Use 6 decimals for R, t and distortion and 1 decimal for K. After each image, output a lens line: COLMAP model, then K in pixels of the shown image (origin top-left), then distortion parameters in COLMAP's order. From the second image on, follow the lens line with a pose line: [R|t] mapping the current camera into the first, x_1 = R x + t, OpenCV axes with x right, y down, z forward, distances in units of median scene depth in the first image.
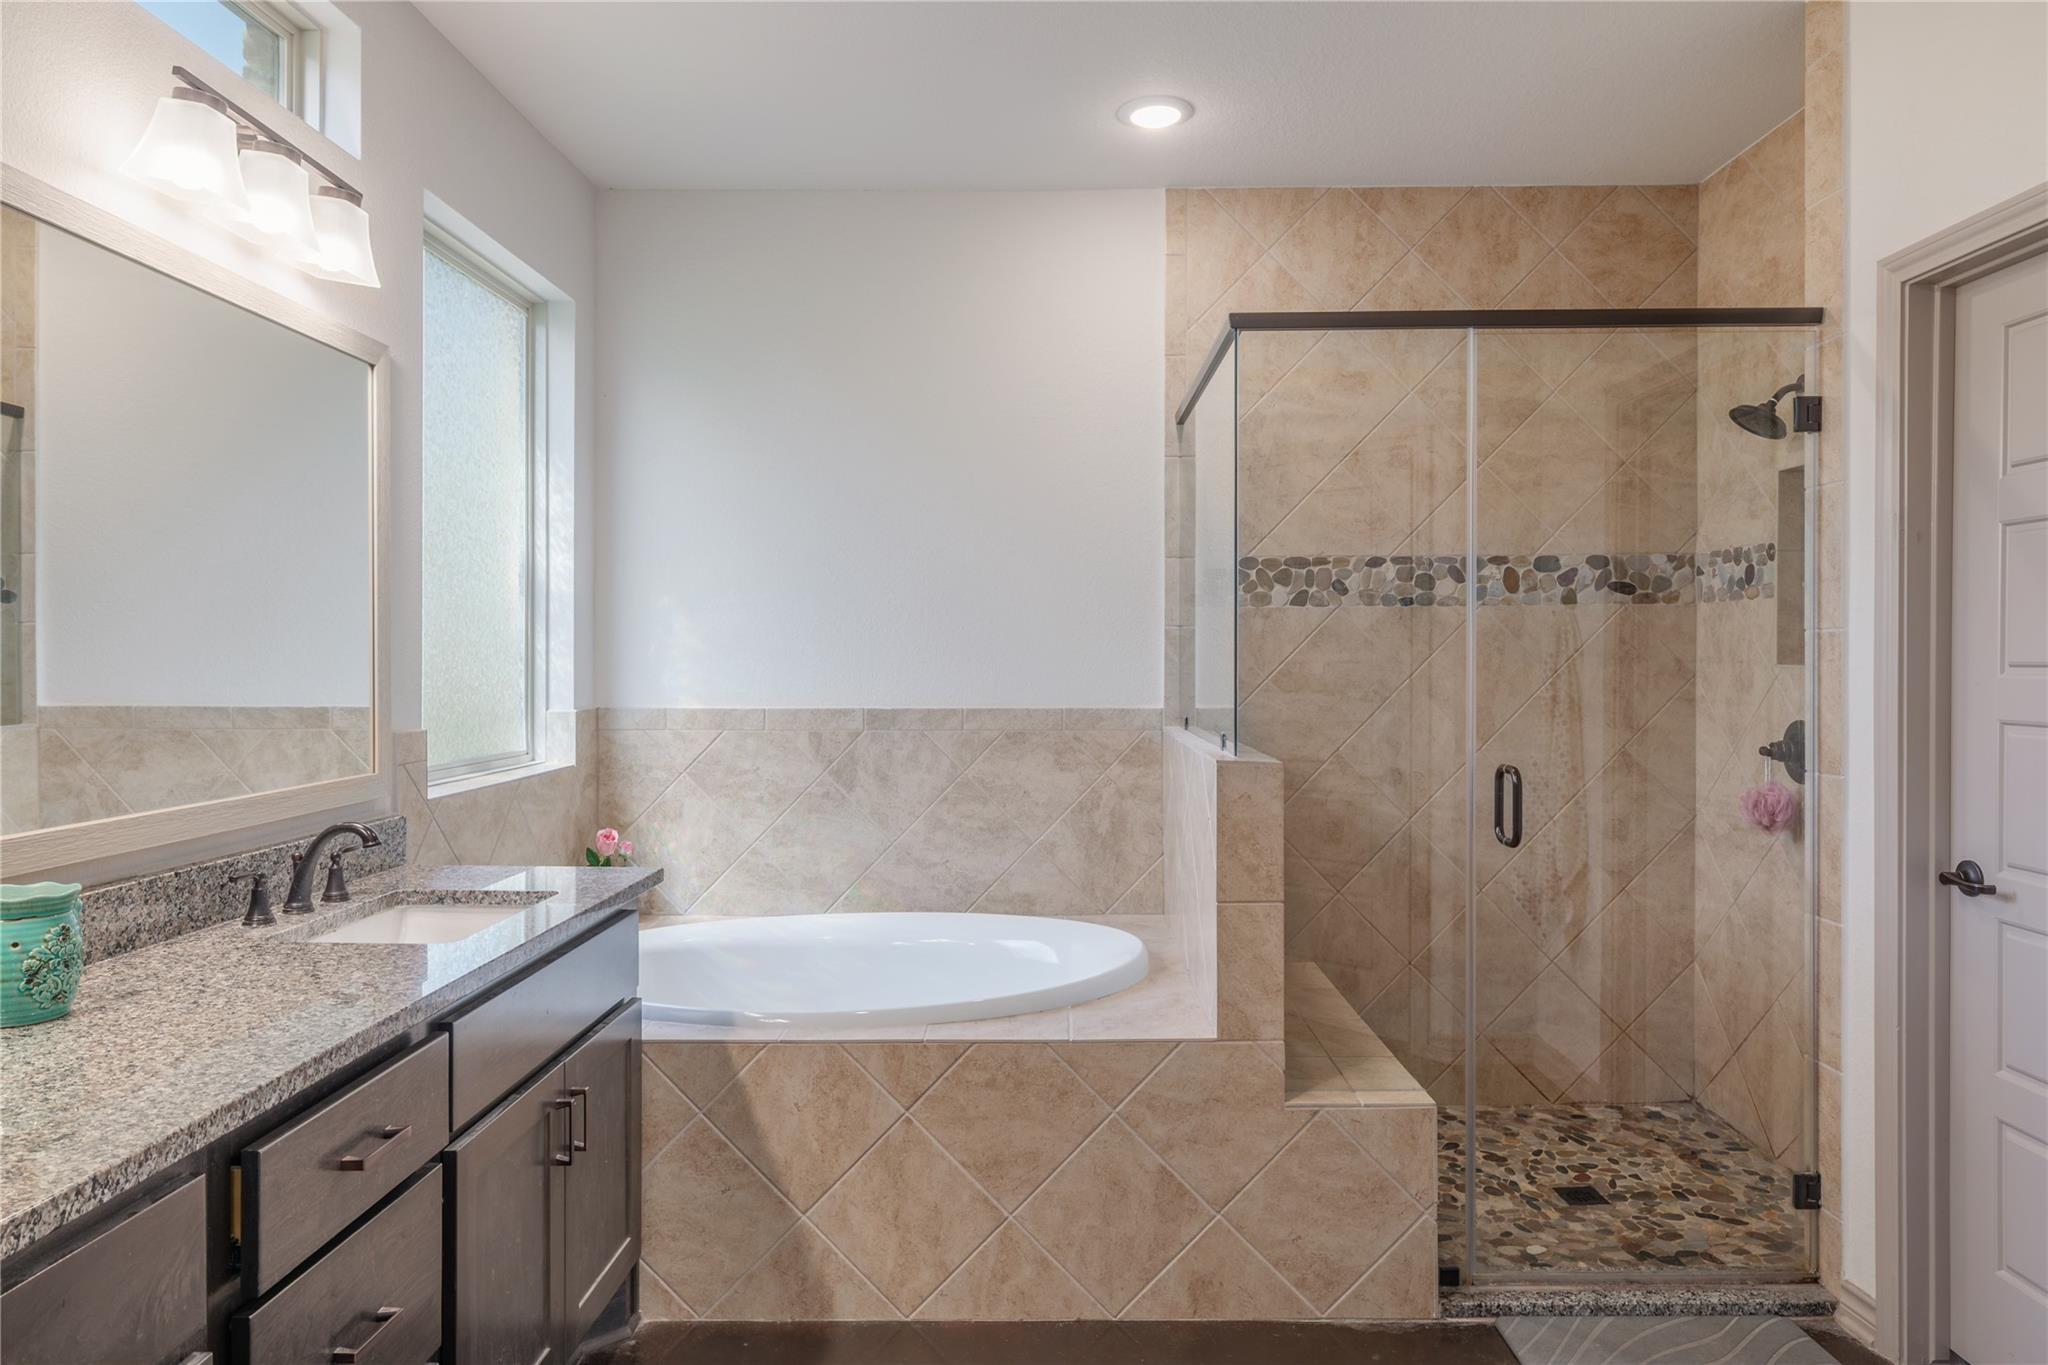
lens RADIAL K [[1256.2, 0, 1029.9], [0, 1256.2, 664.7], [0, 0, 1]] dist [-0.032393, -0.000455]
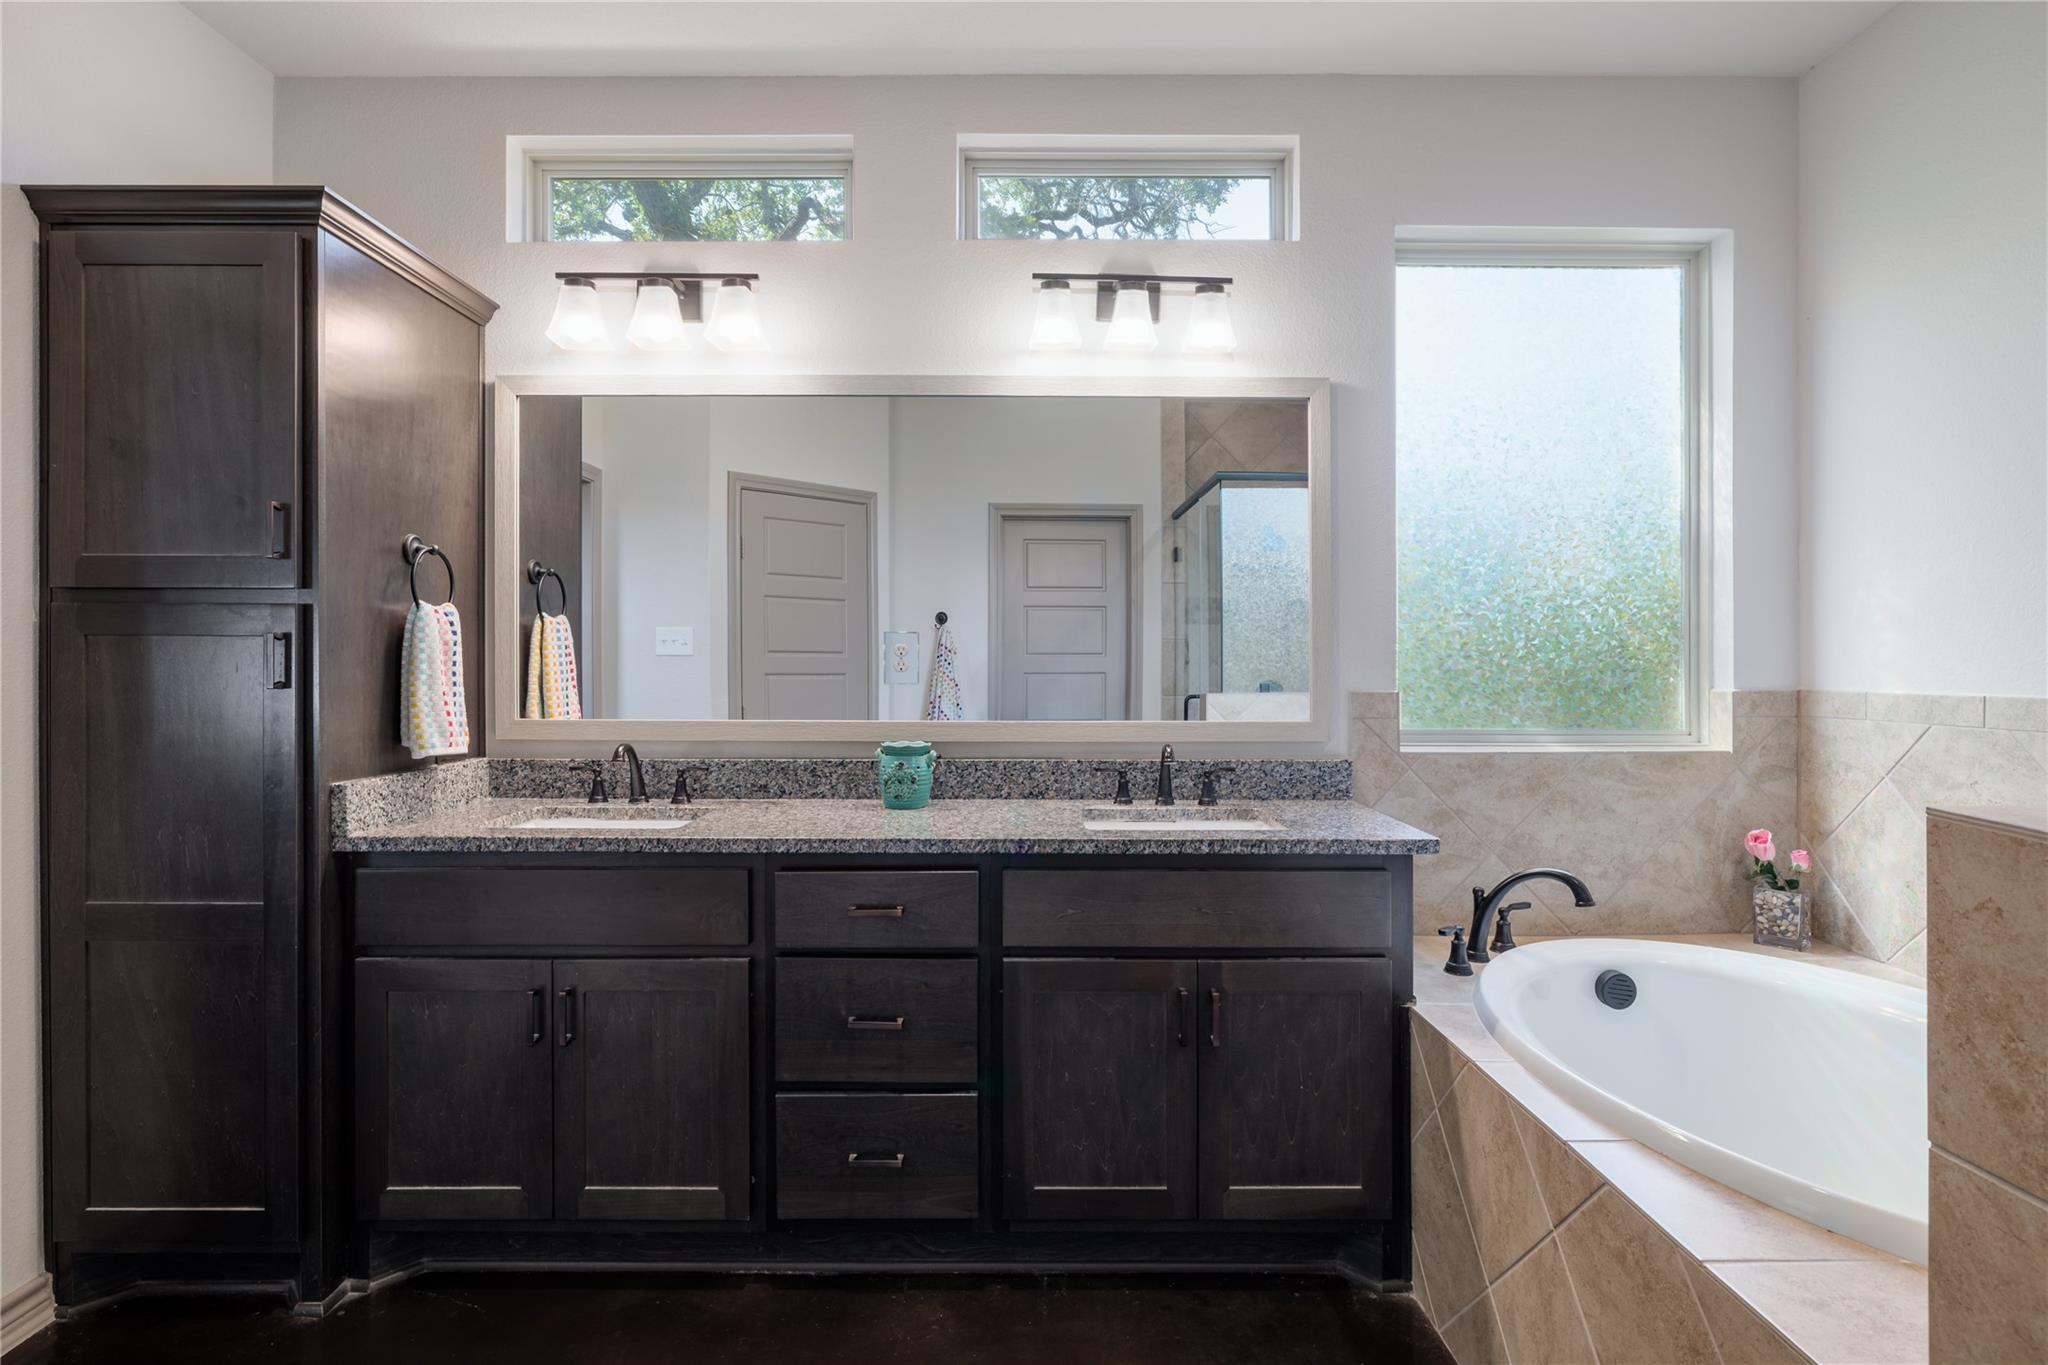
lens RADIAL K [[999.5, 0, 1030.4], [0, 999.5, 679.5], [0, 0, 1]] dist [-0.012634, 0.002091]
pose [[0.009755, 0.015122, -0.999838, 0.338095], [-0.007701, 0.999857, 0.015048, 0.022314], [0.999923, 0.007553, 0.009870, 0.493130]]
